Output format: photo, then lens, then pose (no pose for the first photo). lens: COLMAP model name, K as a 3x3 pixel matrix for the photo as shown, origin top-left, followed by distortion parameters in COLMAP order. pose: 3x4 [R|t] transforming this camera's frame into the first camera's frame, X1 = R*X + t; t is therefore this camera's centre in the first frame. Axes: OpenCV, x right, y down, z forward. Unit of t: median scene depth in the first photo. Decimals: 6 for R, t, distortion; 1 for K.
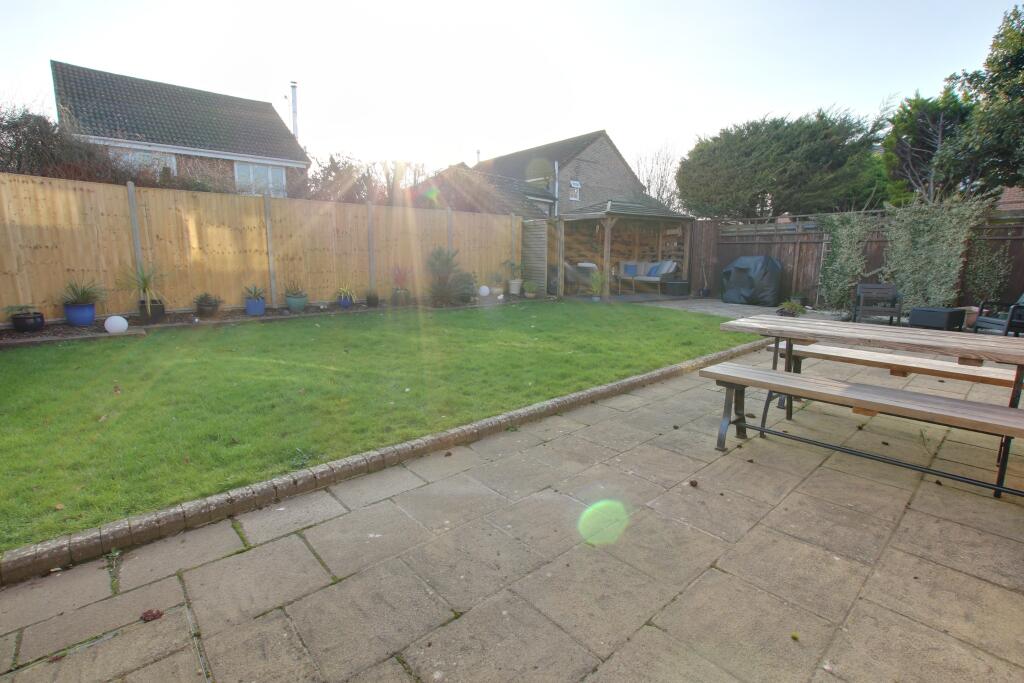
lens RADIAL K [[476.9, 0, 512.0], [0, 476.9, 341.5], [0, 0, 1]] dist [-0.026326, 0.000386]
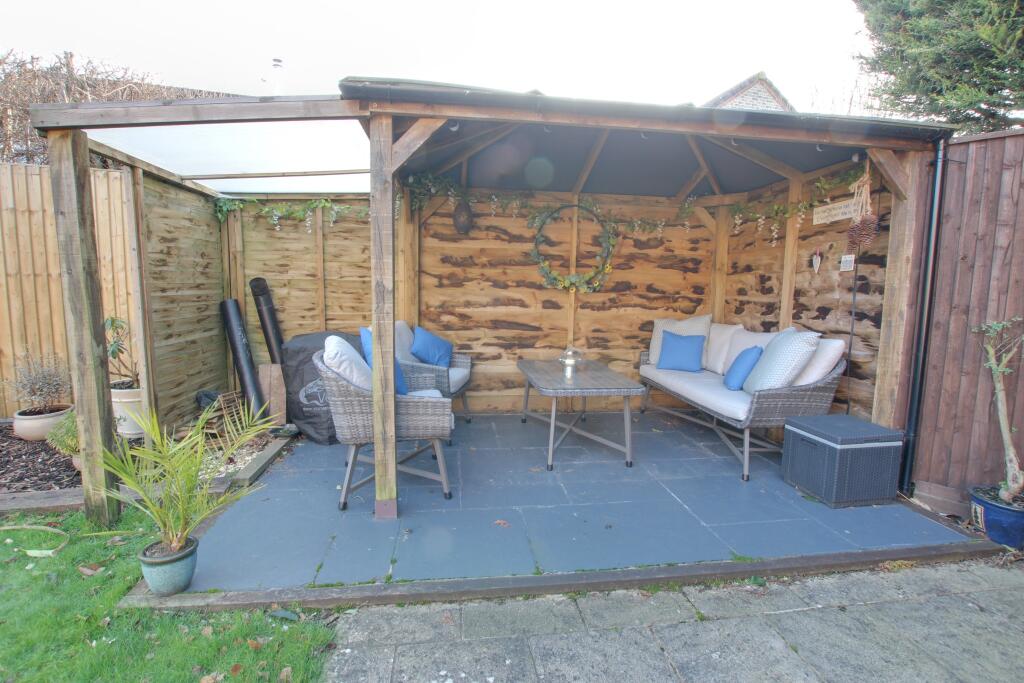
lens RADIAL K [[476.9, 0, 512.0], [0, 476.9, 341.5], [0, 0, 1]] dist [-0.026326, 0.000386]
pose [[0.913539, 0.052589, -0.403338, 0.338200], [-0.082938, 0.994858, -0.058134, -0.161690], [0.398207, 0.086559, 0.913203, 0.847130]]
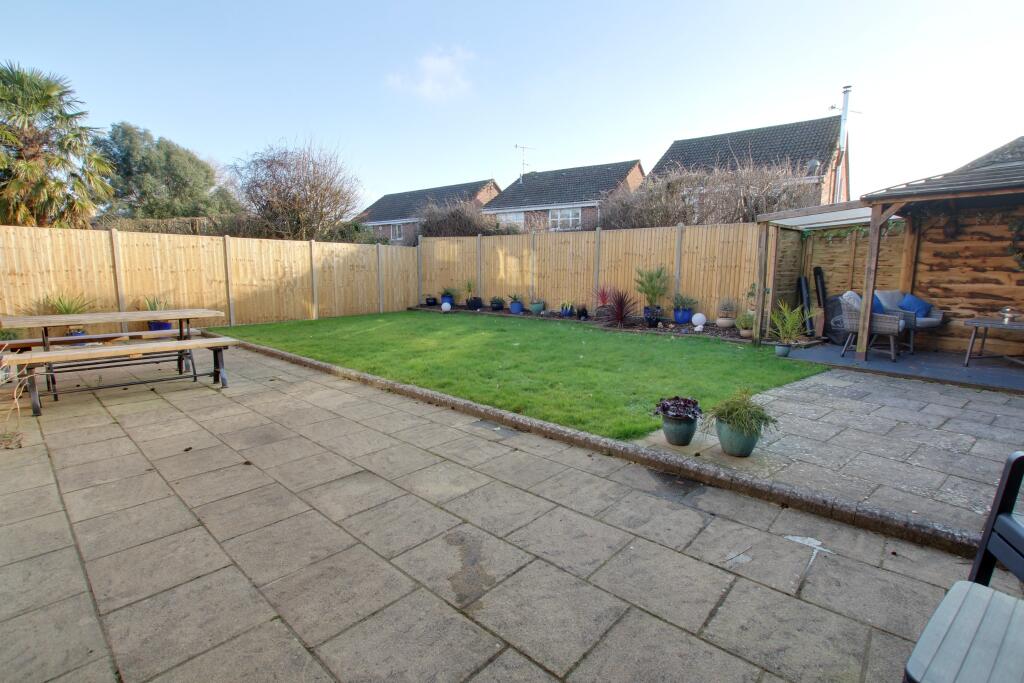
lens RADIAL K [[476.9, 0, 512.0], [0, 476.9, 341.5], [0, 0, 1]] dist [-0.026326, 0.000386]
pose [[0.114177, 0.136970, -0.983973, 0.687991], [-0.189798, 0.975214, 0.113727, -0.096345], [0.975162, 0.173771, 0.137344, 0.558498]]
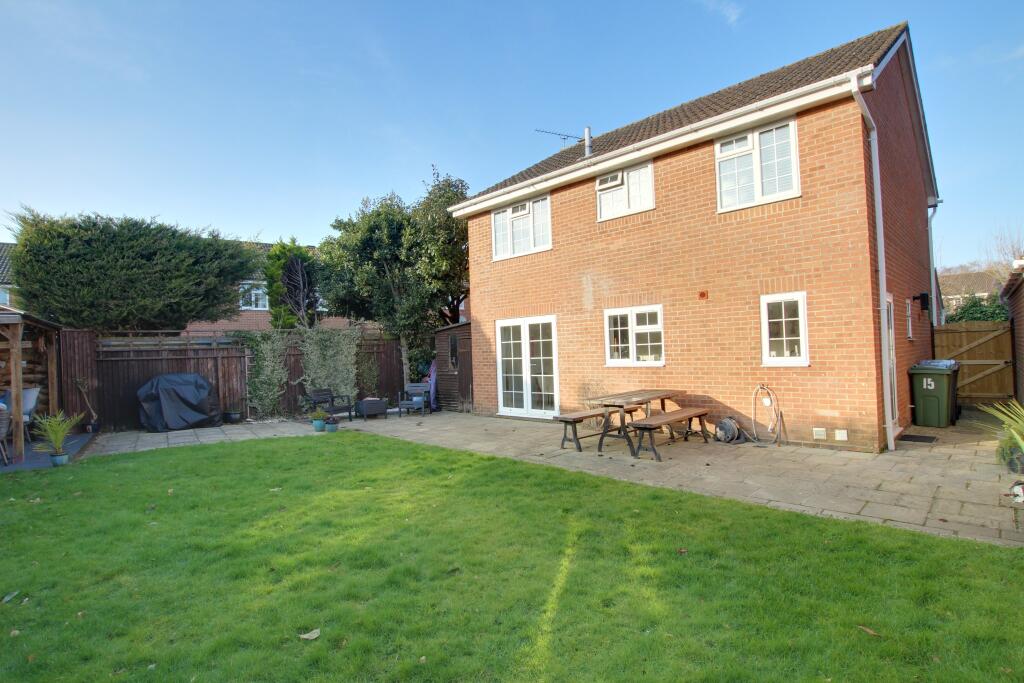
lens RADIAL K [[509.5, 0, 510.6], [0, 509.5, 352.6], [0, 0, 1]] dist [-0.011932, 0.000708]
pose [[-0.068688, -0.002583, 0.997635, -0.461468], [0.213154, 0.976867, 0.017205, -0.104411], [-0.974601, 0.213832, -0.066548, 0.461166]]
